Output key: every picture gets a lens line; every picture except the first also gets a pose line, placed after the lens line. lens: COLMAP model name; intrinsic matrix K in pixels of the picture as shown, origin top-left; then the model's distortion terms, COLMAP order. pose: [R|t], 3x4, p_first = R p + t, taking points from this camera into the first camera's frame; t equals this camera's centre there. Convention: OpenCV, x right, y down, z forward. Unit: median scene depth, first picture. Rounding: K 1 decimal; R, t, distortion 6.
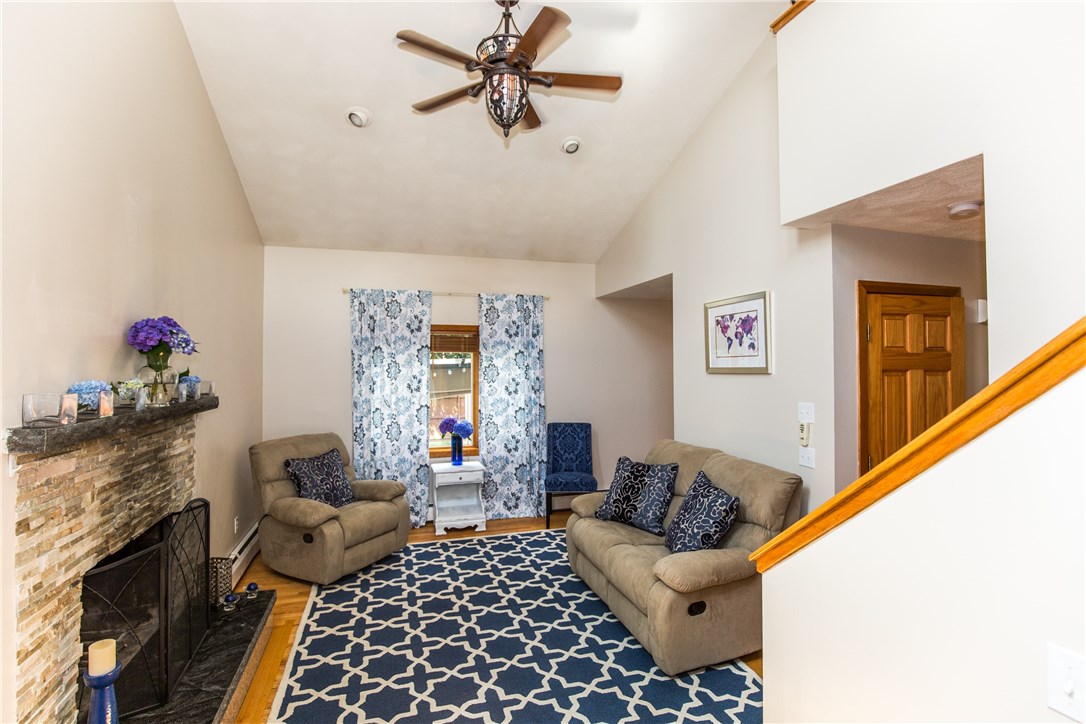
lens RADIAL K [[502.0, 0, 547.8], [0, 502.0, 357.9], [0, 0, 1]] dist [-0.021479, 0.001538]
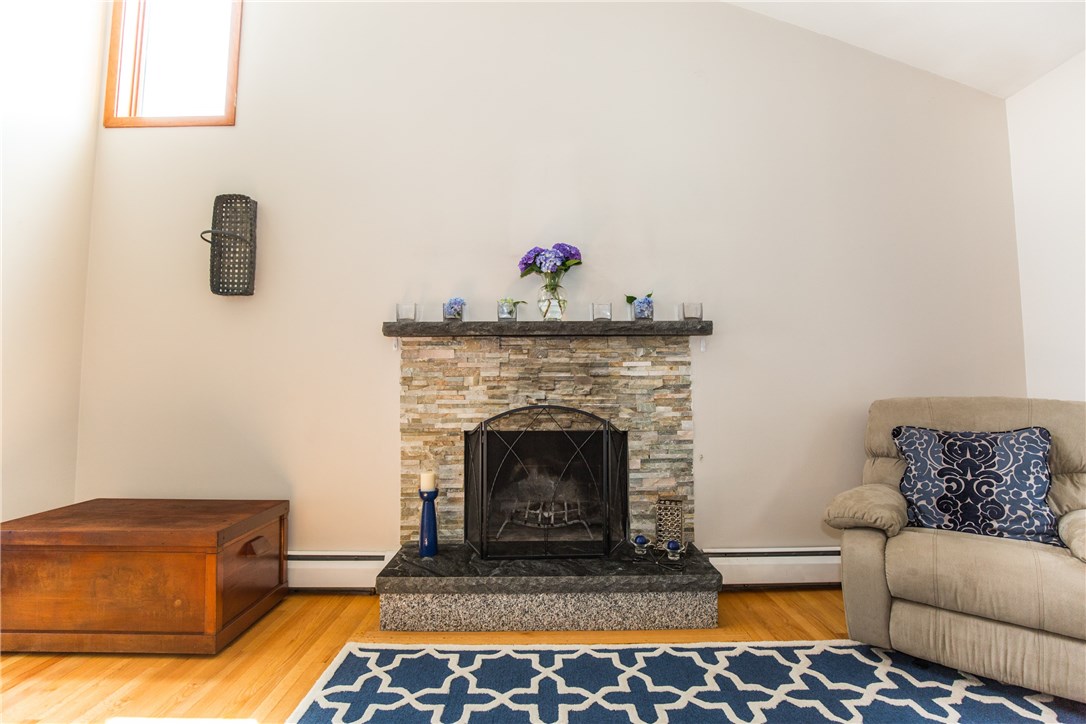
lens RADIAL K [[502.0, 0, 547.8], [0, 502.0, 357.9], [0, 0, 1]] dist [-0.021479, 0.001538]
pose [[-0.281921, -0.059554, -0.957588, 0.243305], [0.024062, 0.997319, -0.069109, 0.197859], [0.959136, -0.042525, -0.279732, 0.988035]]
